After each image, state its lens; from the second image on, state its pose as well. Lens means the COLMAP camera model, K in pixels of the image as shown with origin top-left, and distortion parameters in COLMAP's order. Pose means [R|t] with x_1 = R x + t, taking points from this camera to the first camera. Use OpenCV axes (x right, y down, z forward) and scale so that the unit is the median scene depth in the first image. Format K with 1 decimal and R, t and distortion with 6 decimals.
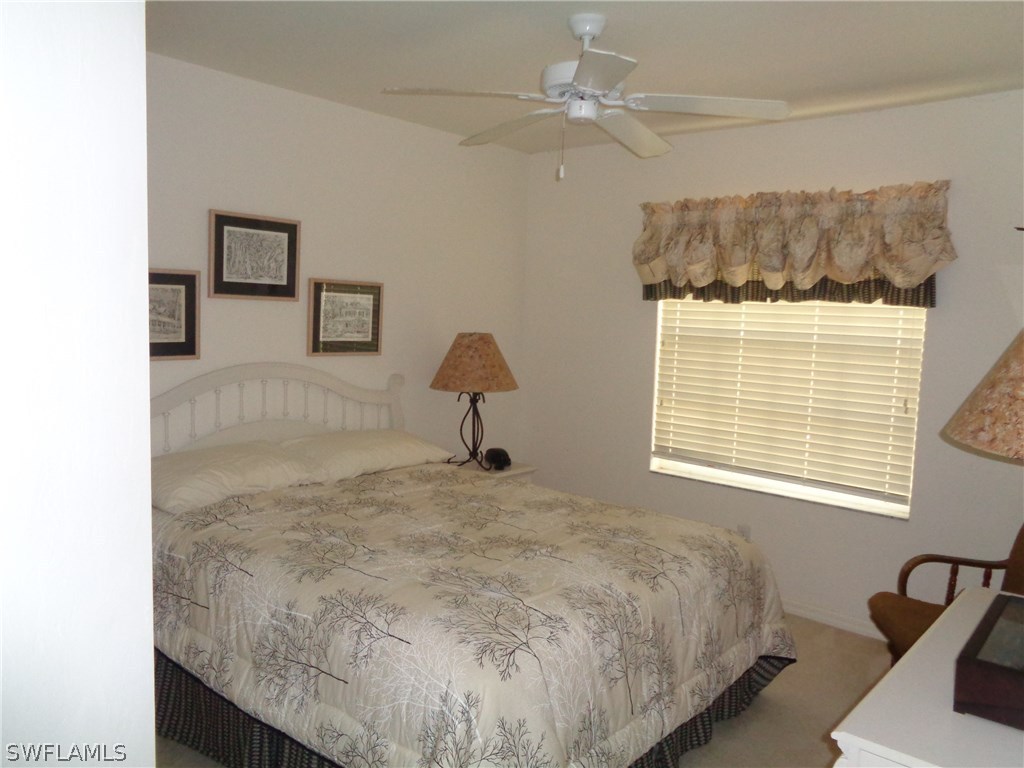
lens RADIAL K [[785.2, 0, 512.0], [0, 785.2, 384.0], [0, 0, 1]] dist [0.009247, 0.006257]
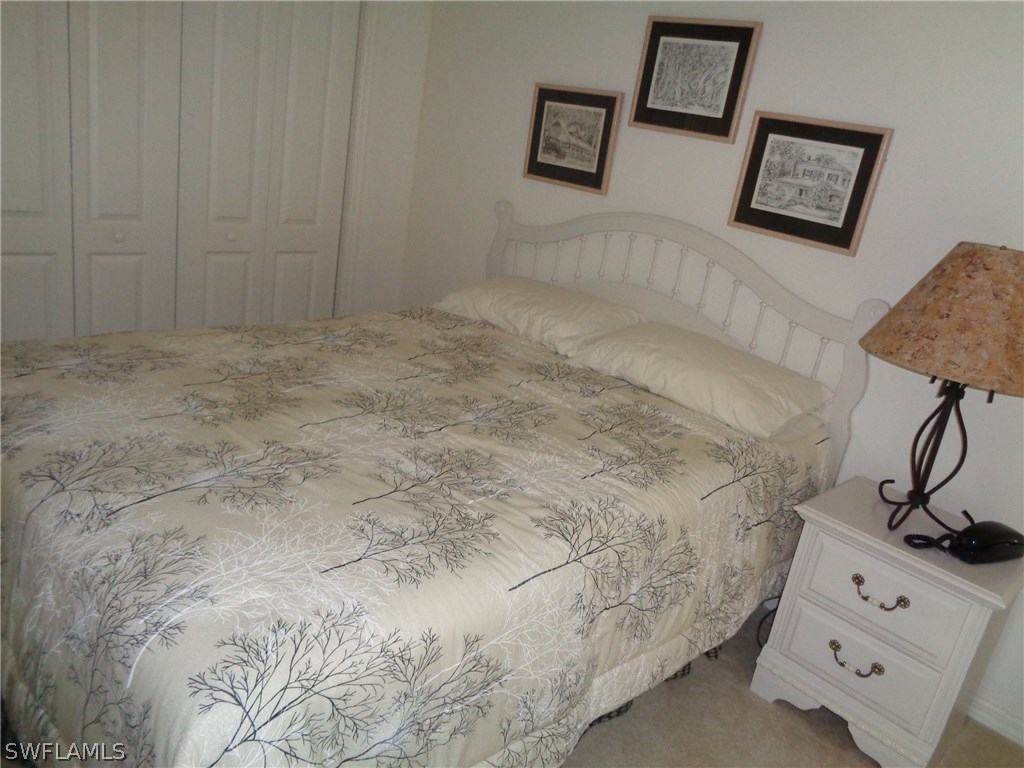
lens RADIAL K [[785.2, 0, 512.0], [0, 785.2, 384.0], [0, 0, 1]] dist [0.009247, 0.006257]
pose [[-0.083232, 0.279310, -0.956587, 0.473707], [-0.257198, 0.921375, 0.291407, -0.066099], [0.962768, 0.270286, -0.004849, 0.968471]]
